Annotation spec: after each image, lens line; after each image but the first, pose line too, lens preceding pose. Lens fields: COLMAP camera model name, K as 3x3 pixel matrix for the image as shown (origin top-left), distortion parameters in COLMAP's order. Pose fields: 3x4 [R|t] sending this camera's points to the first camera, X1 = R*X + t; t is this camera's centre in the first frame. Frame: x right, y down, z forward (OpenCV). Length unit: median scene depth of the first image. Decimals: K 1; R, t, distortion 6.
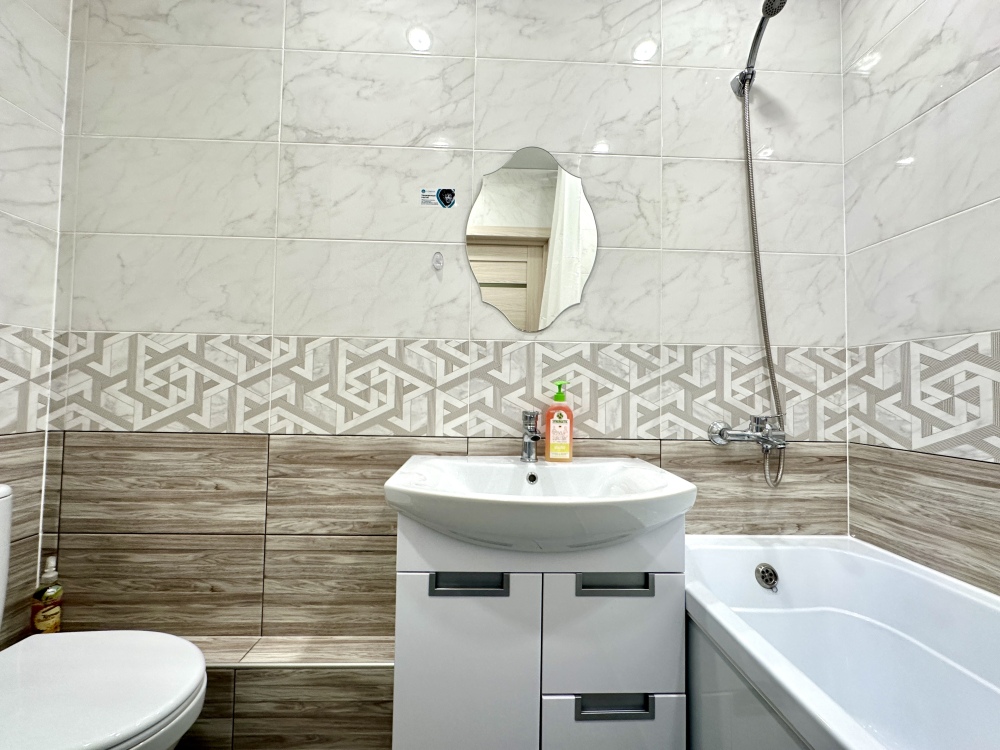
lens RADIAL K [[399.5, 0, 501.2], [0, 399.5, 375.2], [0, 0, 1]] dist [-0.002757, 0.000413]
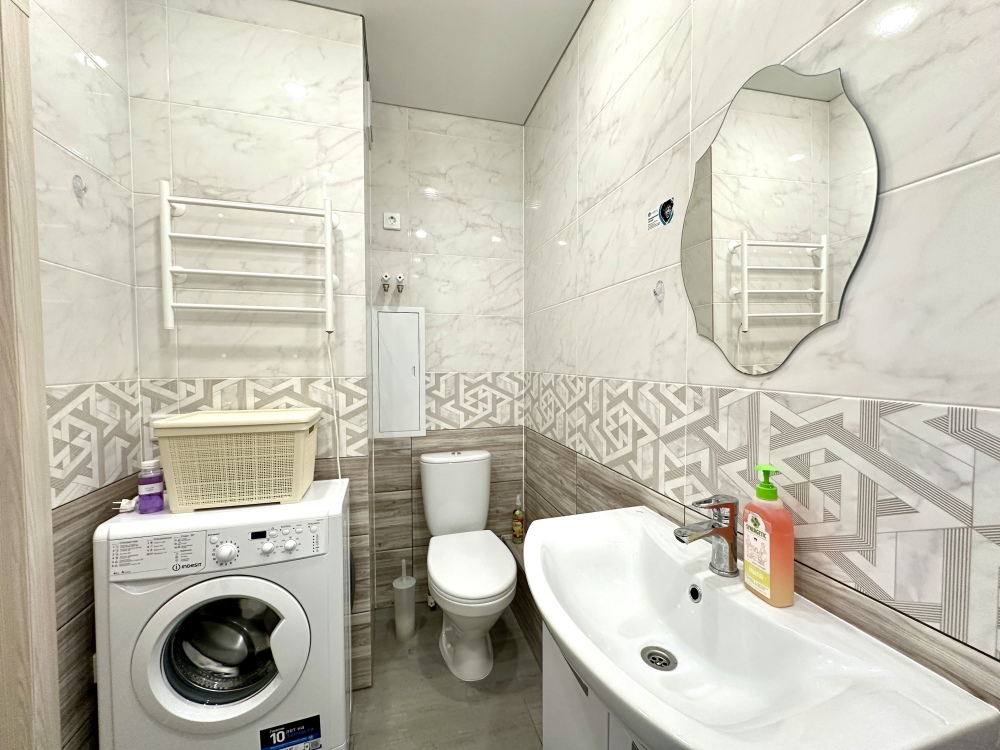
lens RADIAL K [[399.5, 0, 499.5], [0, 399.5, 375.5], [0, 0, 1]] dist [-0.002757, 0.000413]
pose [[0.227172, 0.018392, -0.973681, 0.613241], [0.039690, 0.998816, 0.028126, -0.145188], [0.973046, -0.045034, 0.226173, 0.470211]]
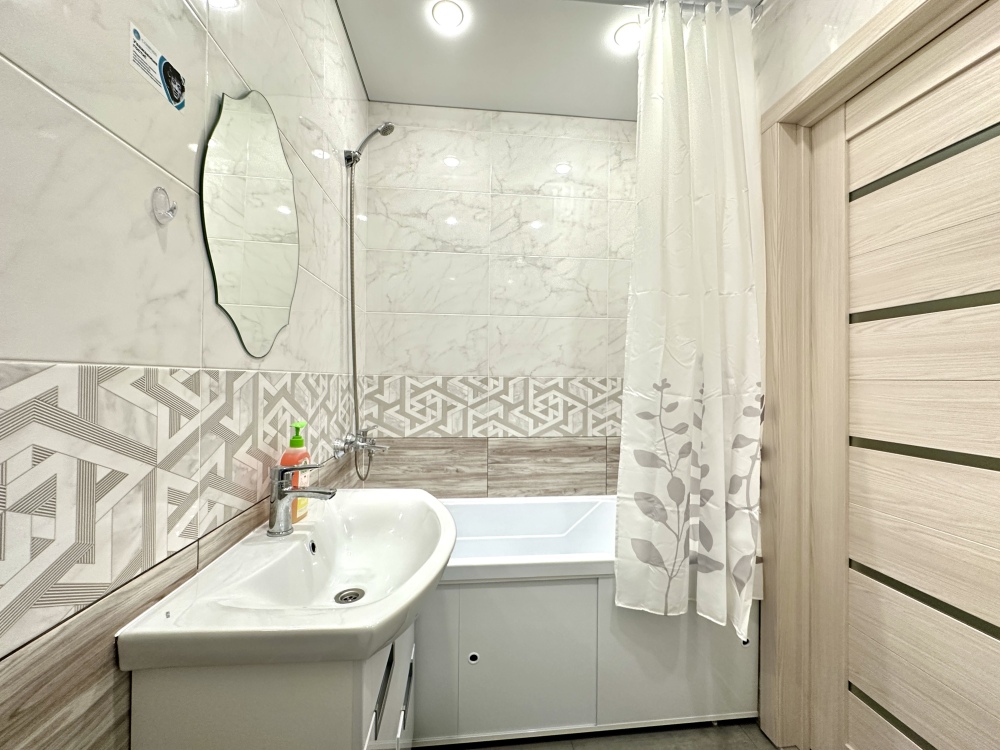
lens RADIAL K [[399.5, 0, 500.1], [0, 399.5, 375.8], [0, 0, 1]] dist [-0.002757, 0.000413]
pose [[-0.062211, -0.008903, 0.998023, -0.682987], [-0.046847, 0.998884, 0.005990, -0.103265], [-0.996963, -0.046381, -0.062559, 0.619783]]
